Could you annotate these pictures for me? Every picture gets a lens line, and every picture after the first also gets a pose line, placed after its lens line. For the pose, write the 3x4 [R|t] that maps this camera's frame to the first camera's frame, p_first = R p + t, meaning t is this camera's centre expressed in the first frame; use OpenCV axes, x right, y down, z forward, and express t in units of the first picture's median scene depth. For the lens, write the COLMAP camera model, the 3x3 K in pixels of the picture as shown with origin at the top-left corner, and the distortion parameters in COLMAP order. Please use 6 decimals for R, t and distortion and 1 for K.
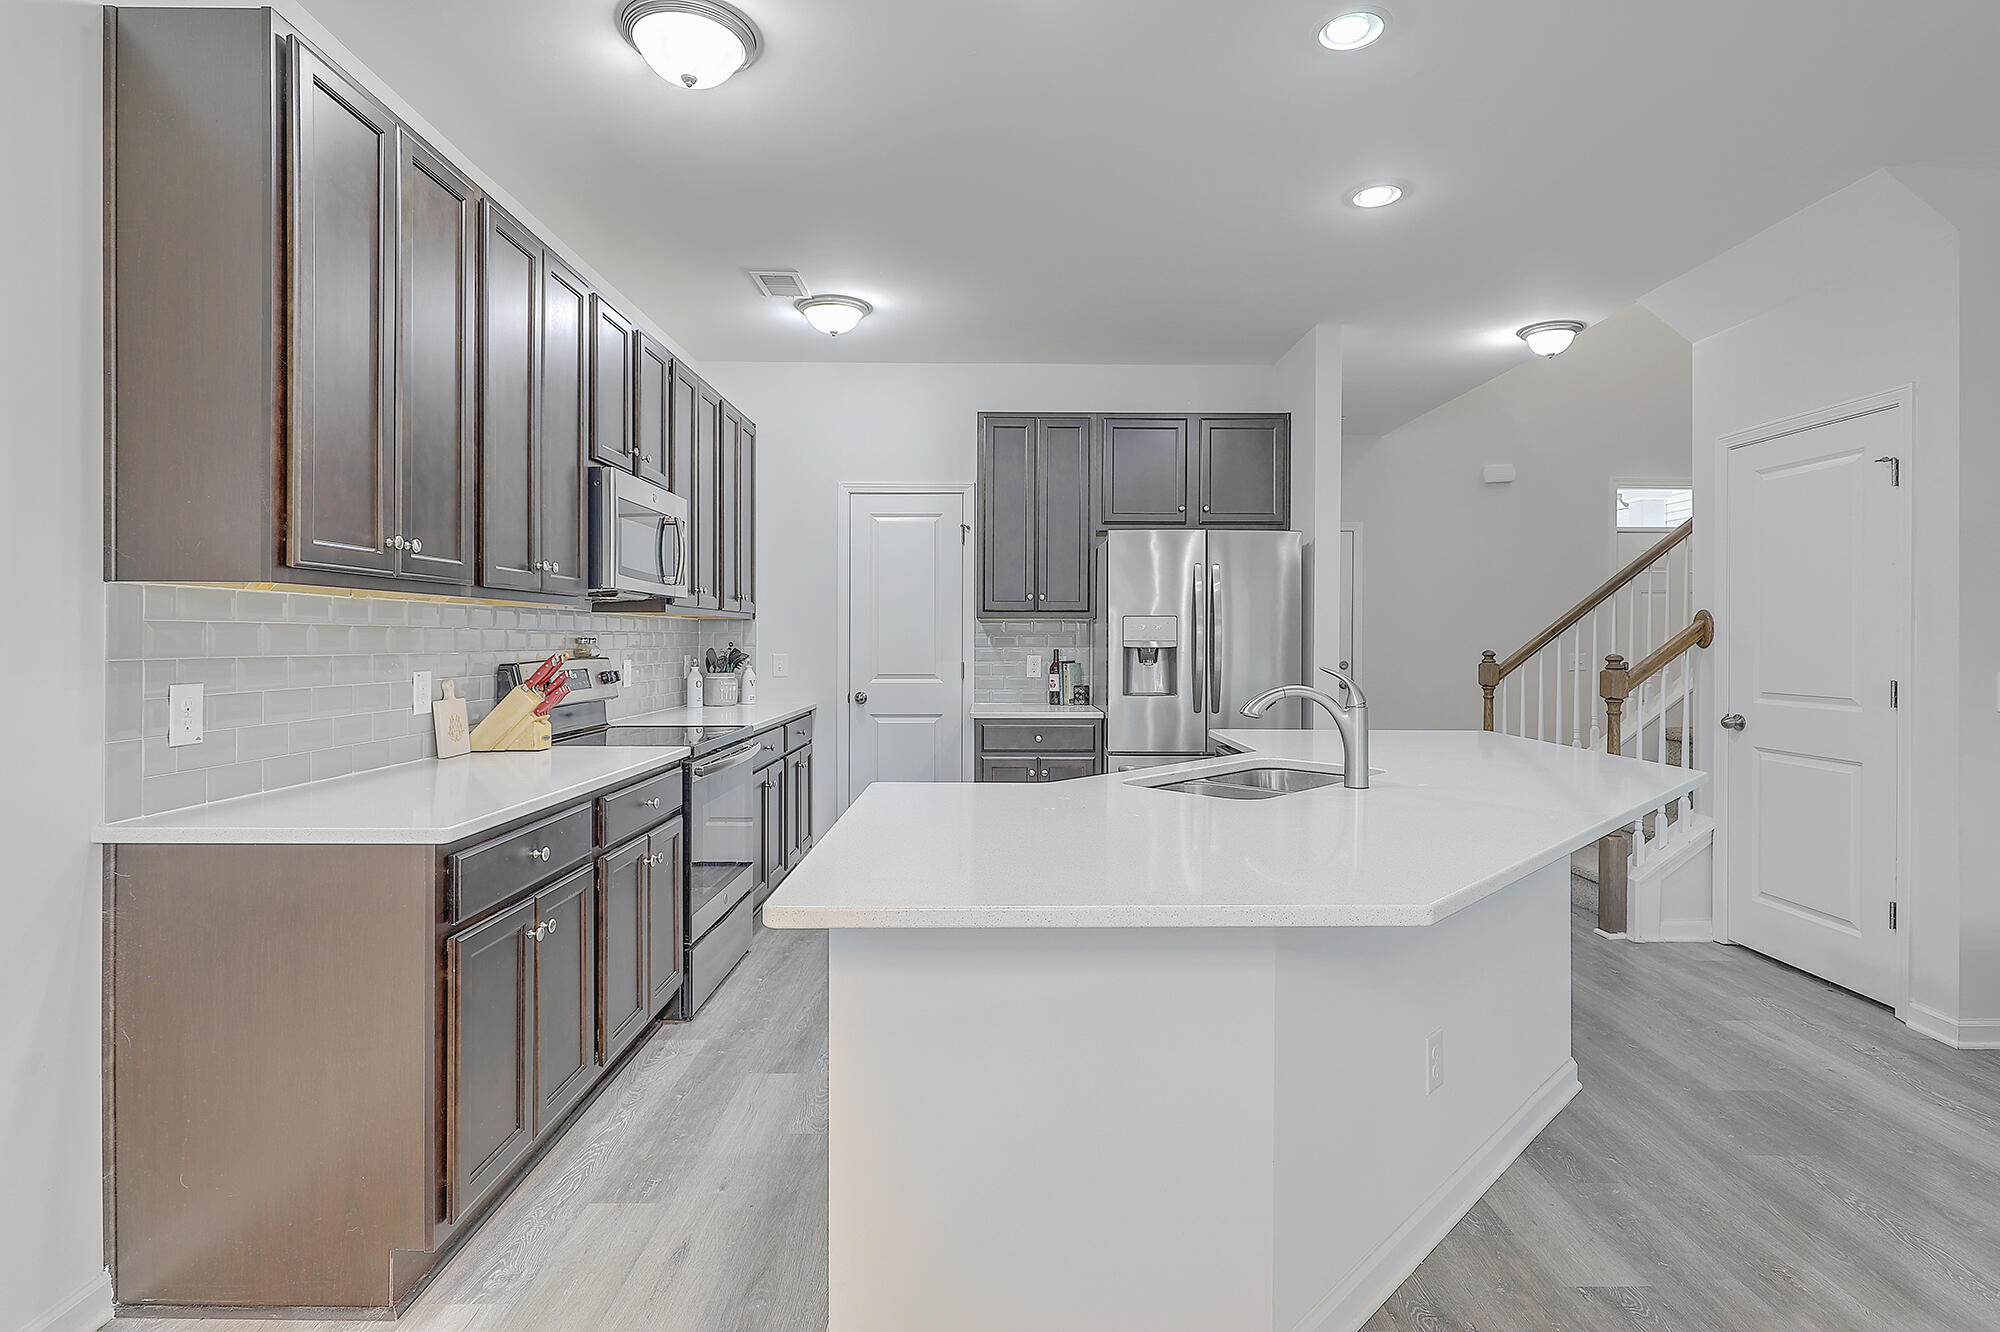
lens RADIAL K [[1018.5, 0, 984.9], [0, 1018.5, 634.2], [0, 0, 1]] dist [0.001634, 0.000465]
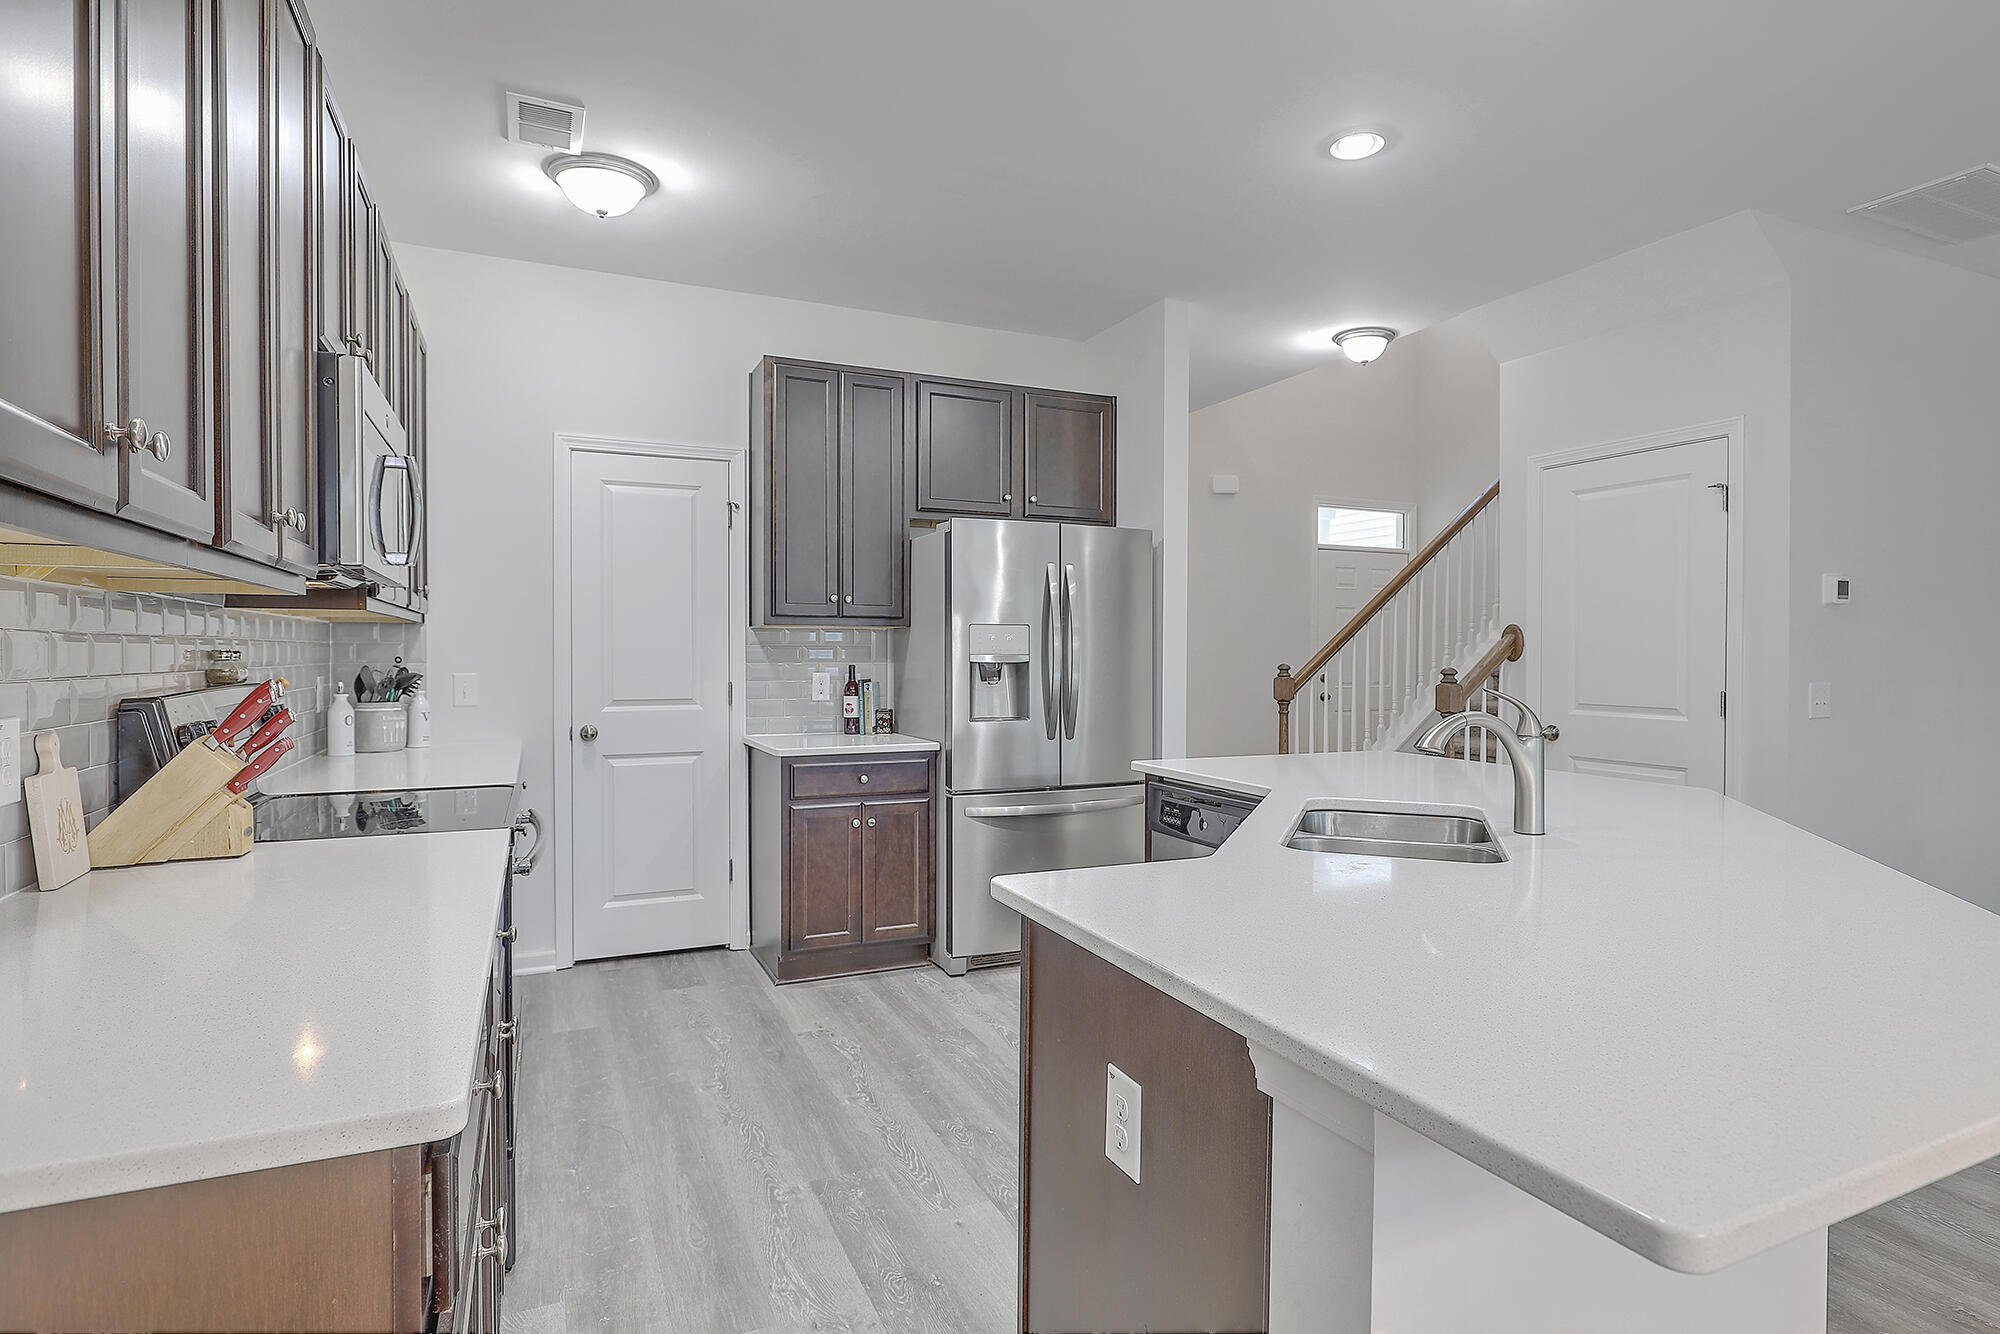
lens RADIAL K [[1088.0, 0, 1004.7], [0, 1088.0, 659.9], [0, 0, 1]] dist [-0.004120, -0.000884]
pose [[0.909209, -0.002463, 0.416333, -0.195200], [-0.002761, 0.999925, 0.011945, 0.000341], [-0.416331, -0.012010, 0.909134, 0.191676]]
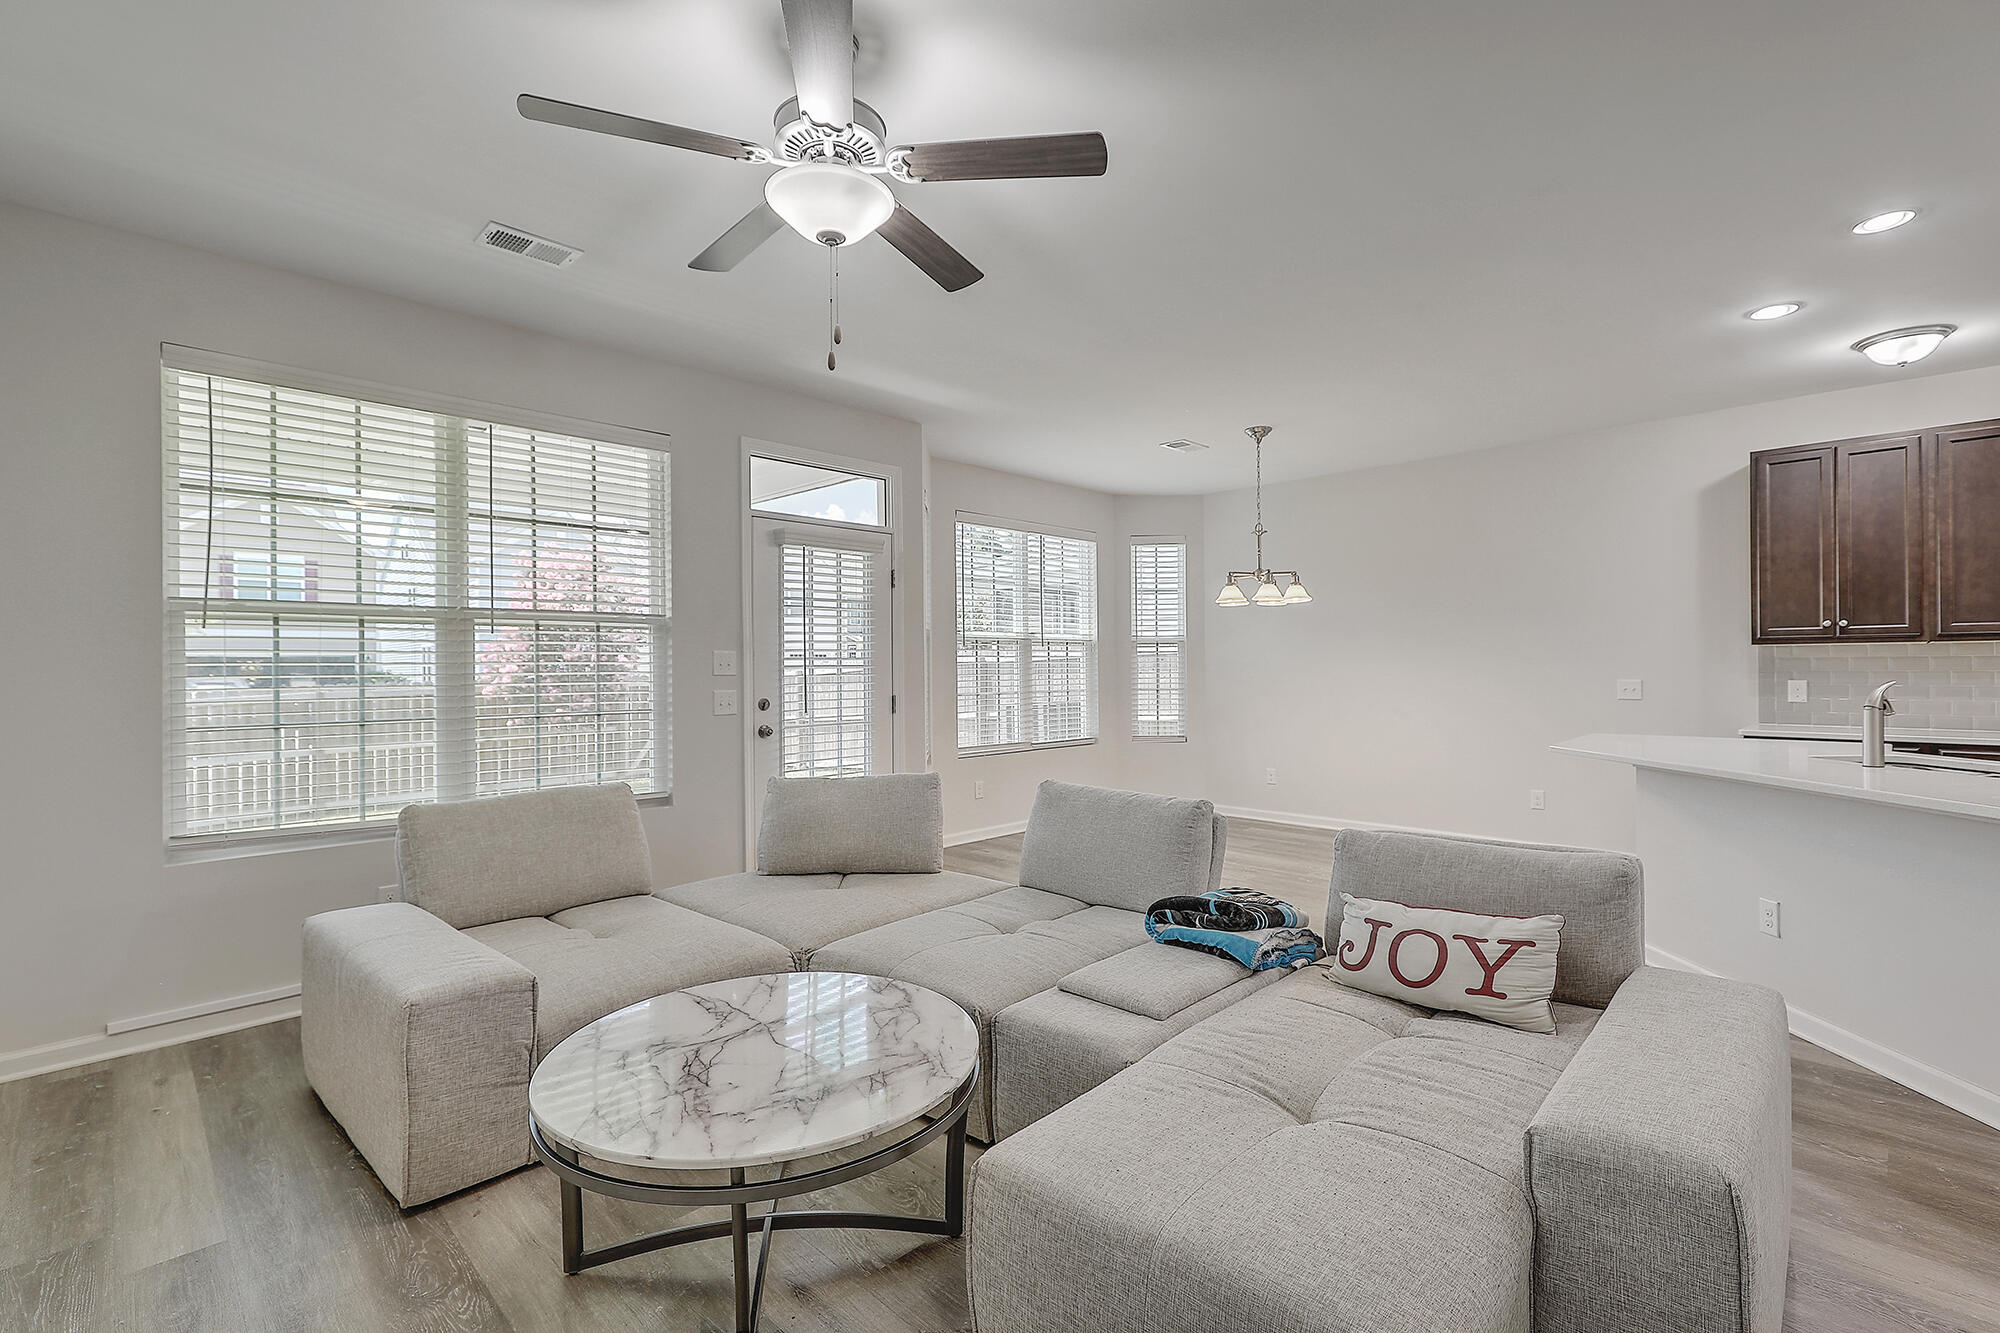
lens RADIAL K [[898.0, 0, 1035.6], [0, 898.0, 672.7], [0, 0, 1]] dist [0.003007, 0.000133]
pose [[-0.694661, 0.002226, -0.719334, 1.012845], [0.005485, 0.999983, -0.002202, 0.008823], [0.719316, -0.005475, -0.694661, 0.509665]]
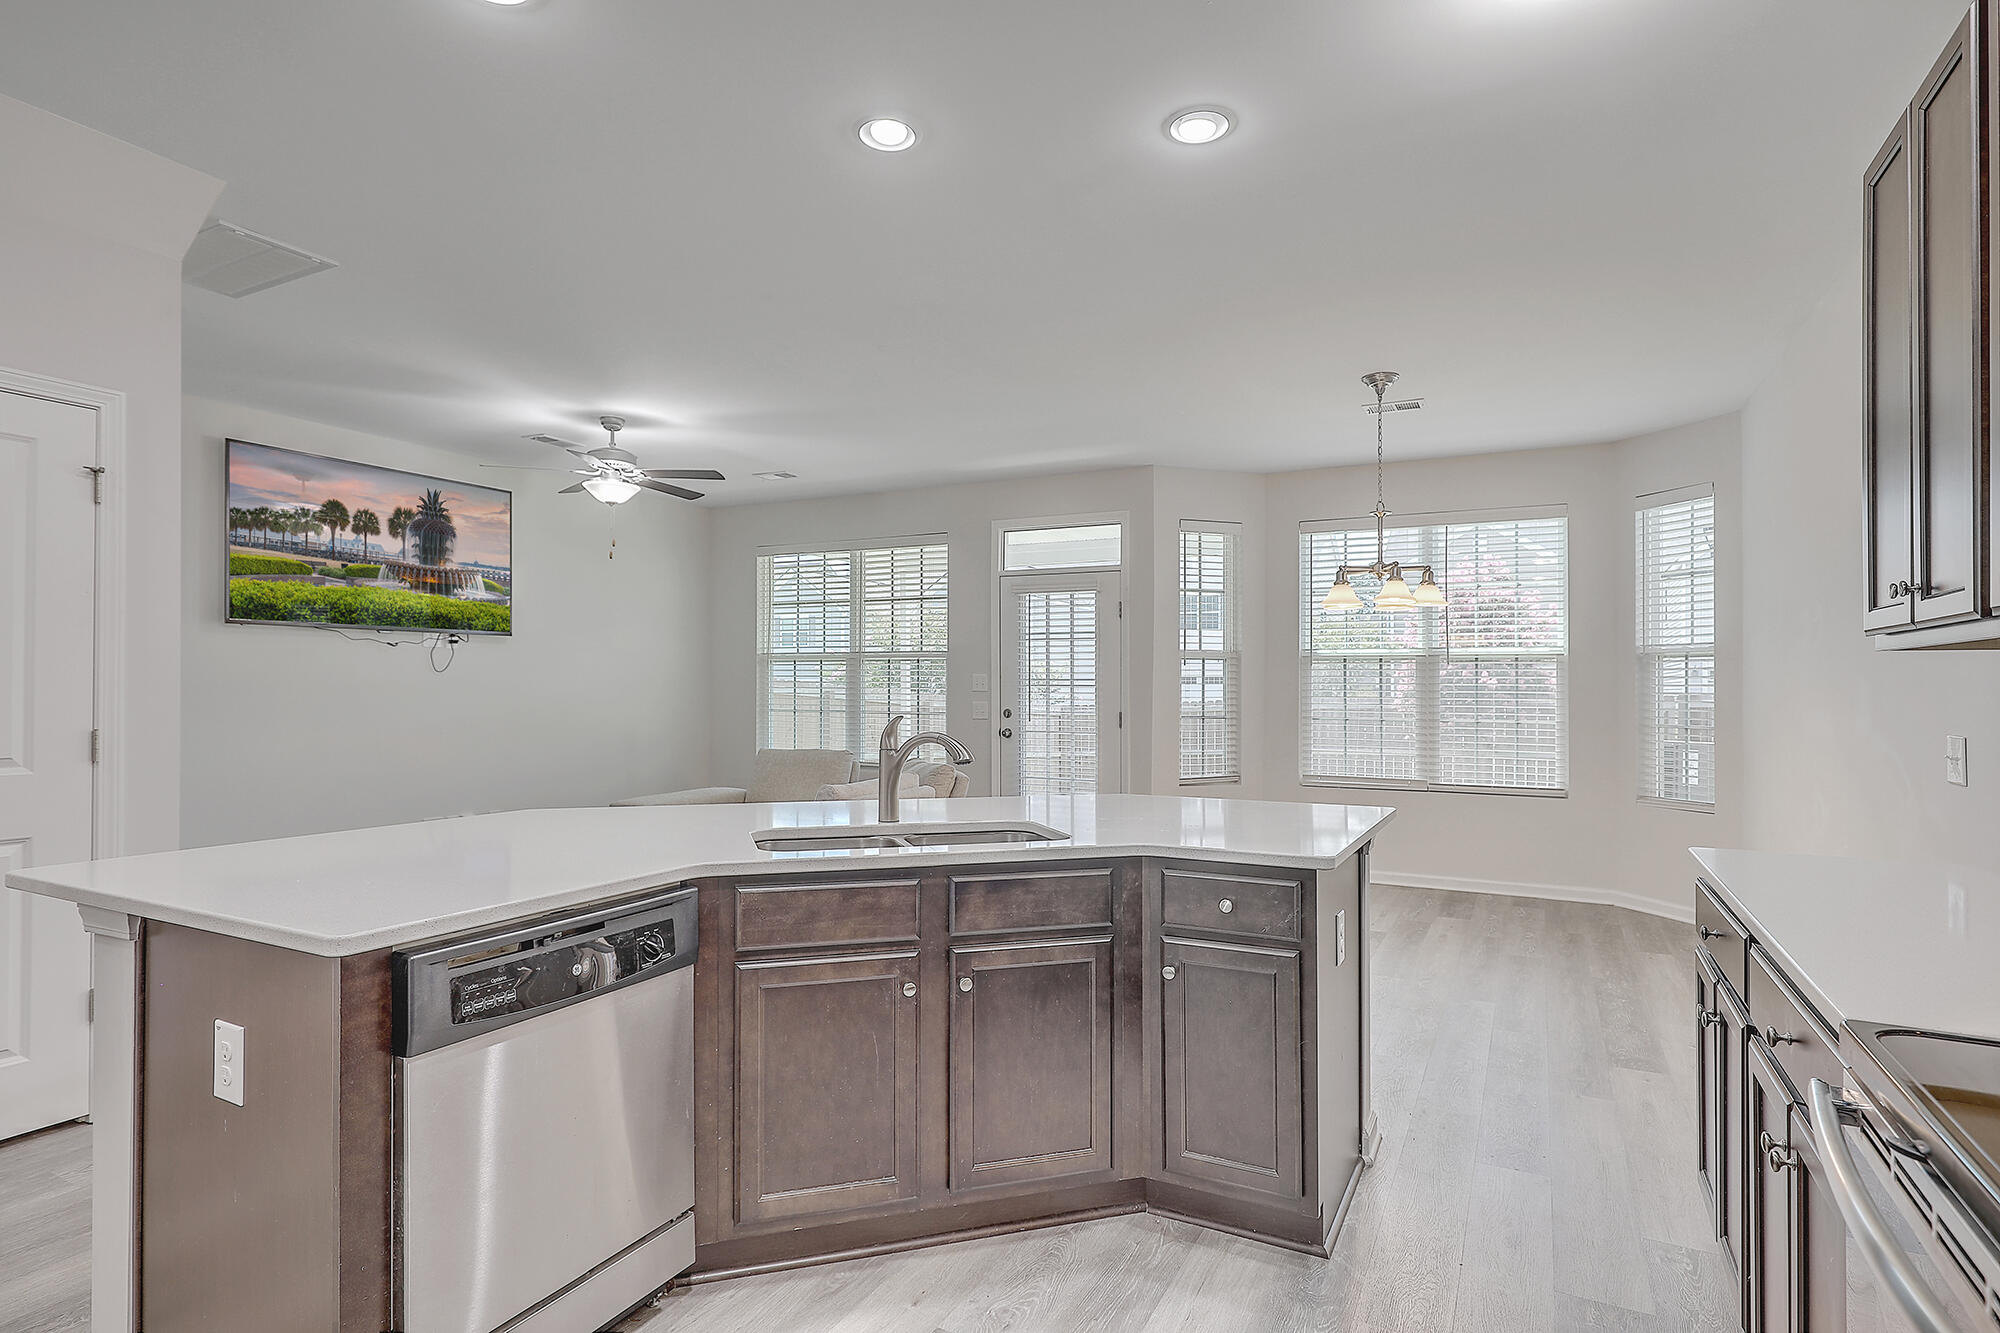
lens RADIAL K [[1016.6, 0, 1005.1], [0, 1016.6, 685.0], [0, 0, 1]] dist [0.000469, 0.000090]
pose [[-0.889048, -0.011583, 0.457667, -0.133094], [-0.013429, 0.999910, -0.000779, -0.000937], [-0.457617, -0.006838, -0.889123, 0.943898]]
